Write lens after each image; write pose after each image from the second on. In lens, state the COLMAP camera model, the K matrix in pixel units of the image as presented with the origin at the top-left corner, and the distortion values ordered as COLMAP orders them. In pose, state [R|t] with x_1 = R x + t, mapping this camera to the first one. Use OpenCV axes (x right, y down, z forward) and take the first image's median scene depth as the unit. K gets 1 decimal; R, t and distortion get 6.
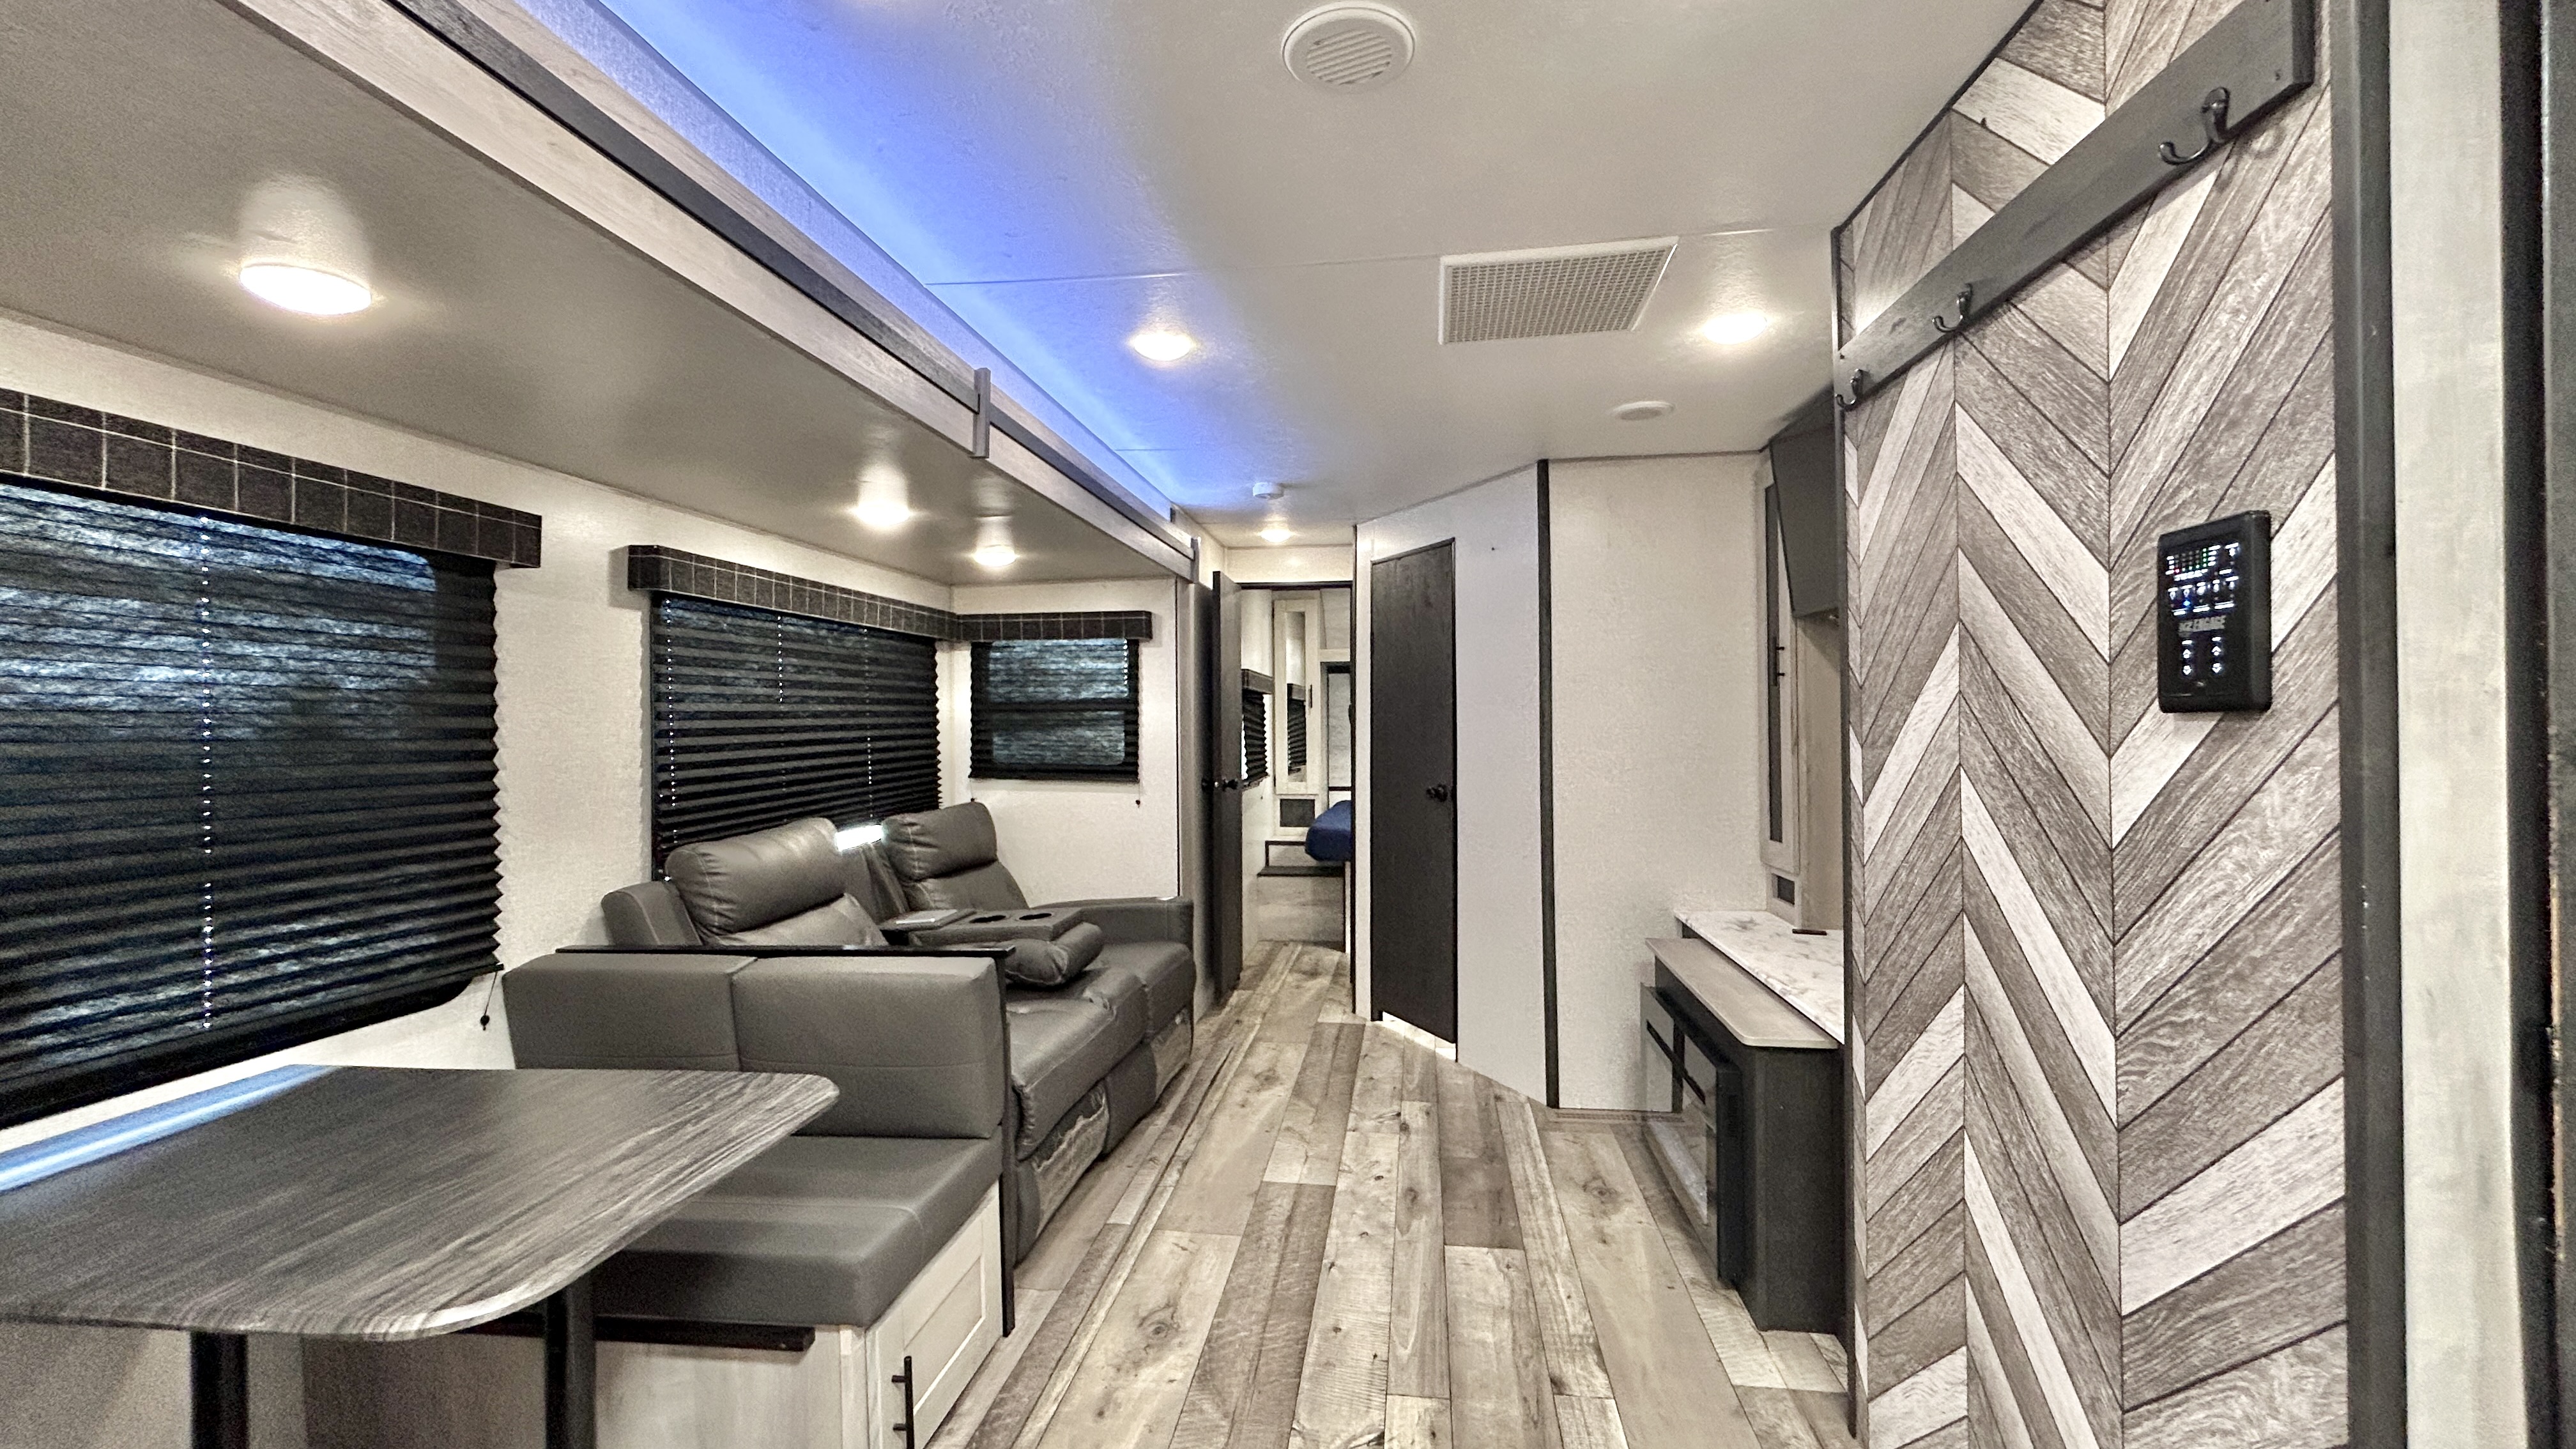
lens RADIAL K [[1038.3, 0, 1283.6], [0, 1038.3, 721.4], [0, 0, 1]] dist [-0.001004, -0.000346]
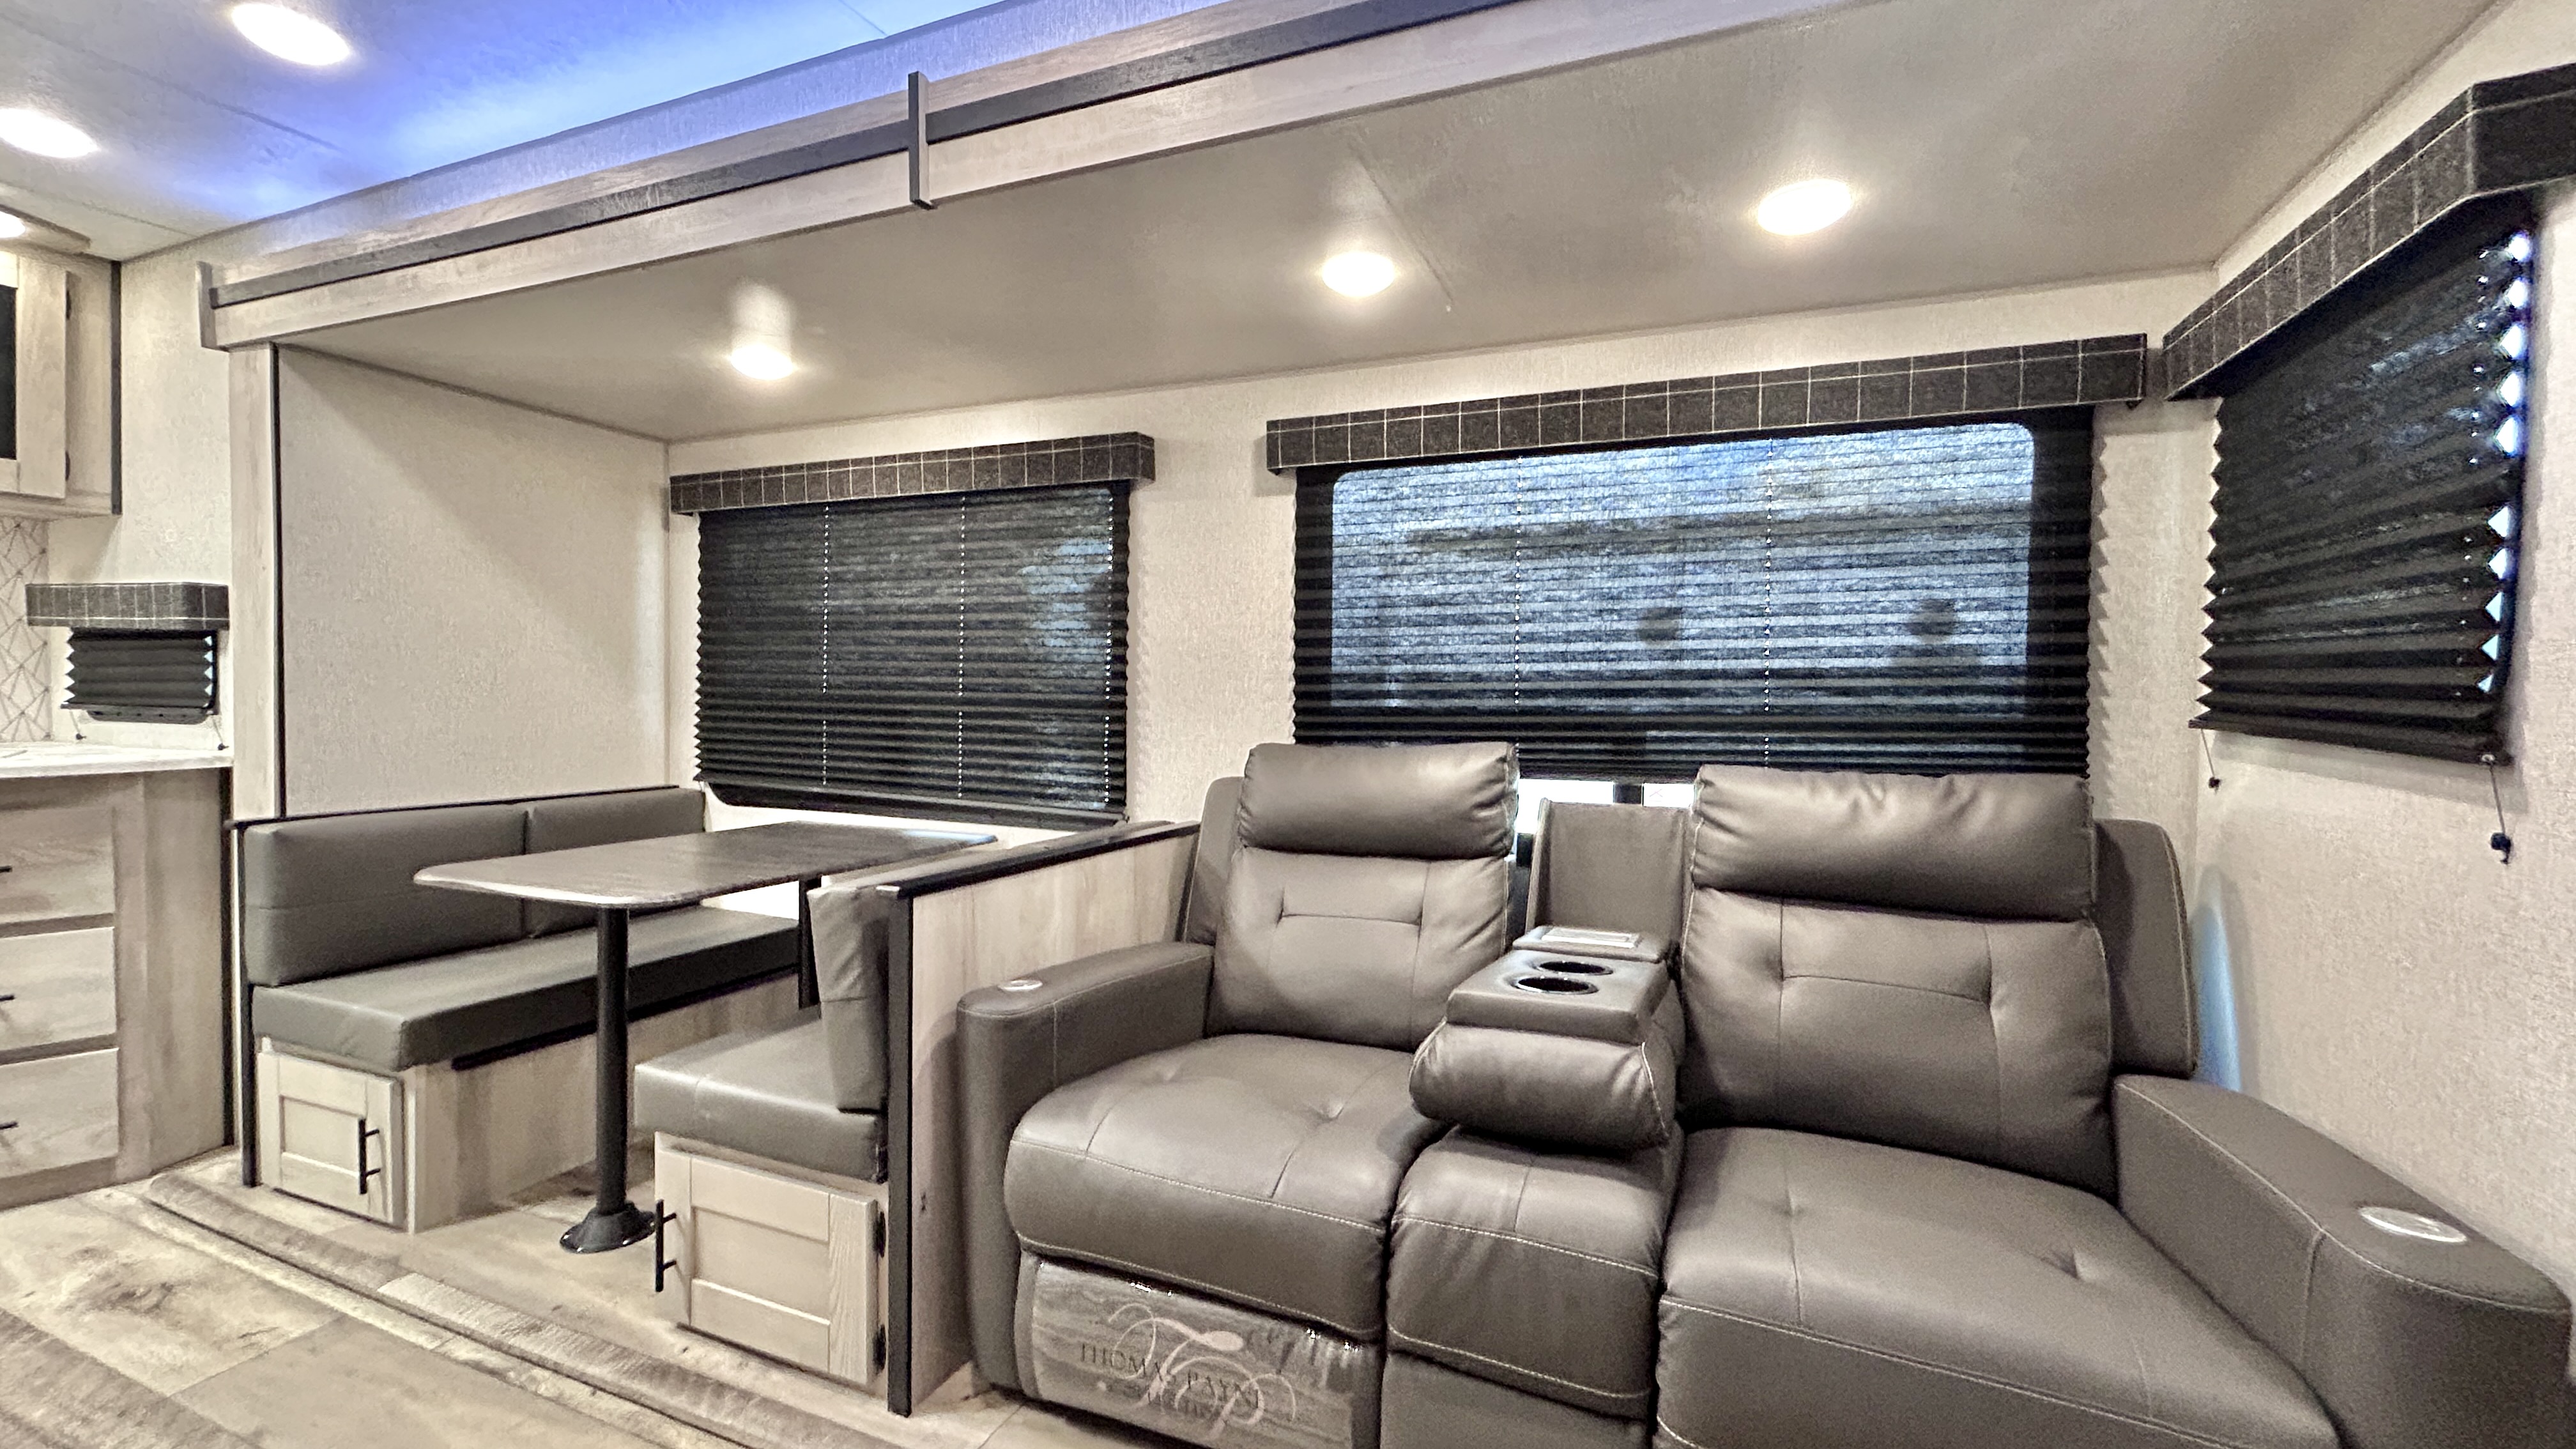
lens RADIAL K [[1038.3, 0, 1283.6], [0, 1038.3, 721.4], [0, 0, 1]] dist [-0.001004, -0.000346]
pose [[-0.256726, 0.034535, -0.965867, 0.305331], [-0.008251, 0.999247, 0.037921, 0.064838], [0.966449, 0.017705, -0.256247, 1.247960]]
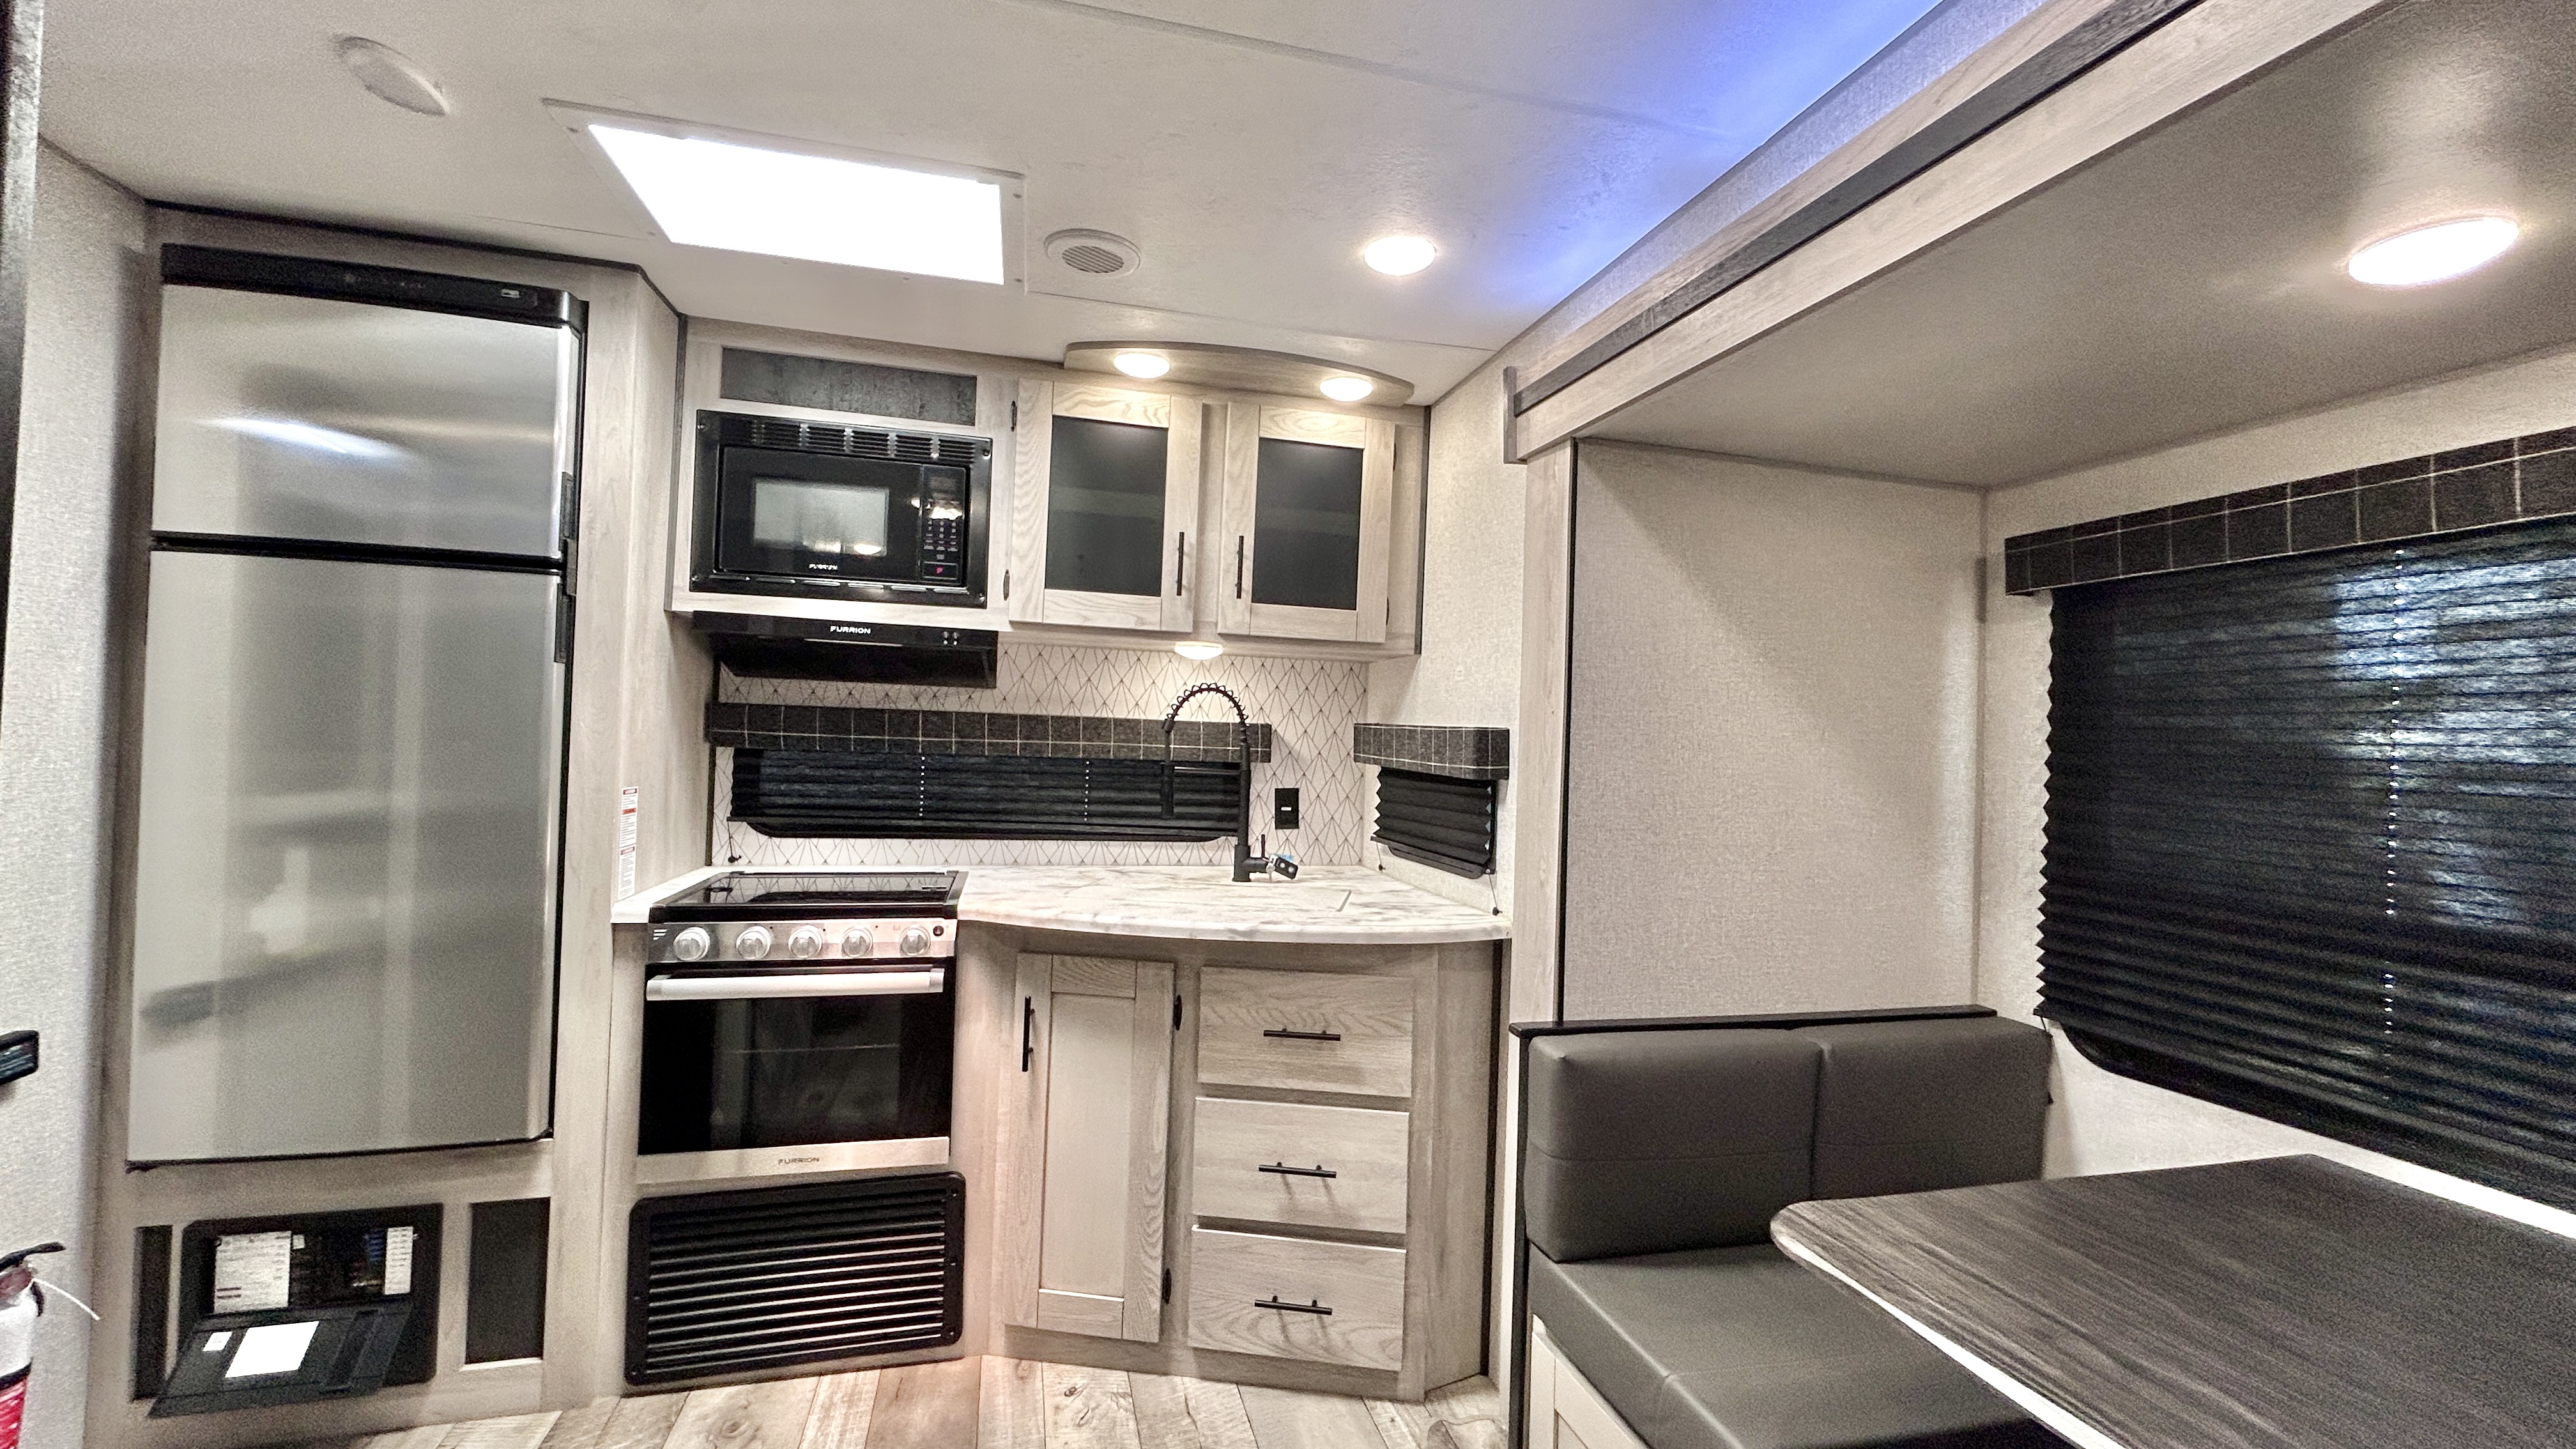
lens RADIAL K [[1038.3, 0, 1283.6], [0, 1038.3, 721.4], [0, 0, 1]] dist [-0.001004, -0.000346]
pose [[-0.926197, -0.027010, -0.376070, 0.109260], [-0.021948, 0.999602, -0.017737, -0.005013], [0.376399, -0.008174, -0.926421, 0.759669]]
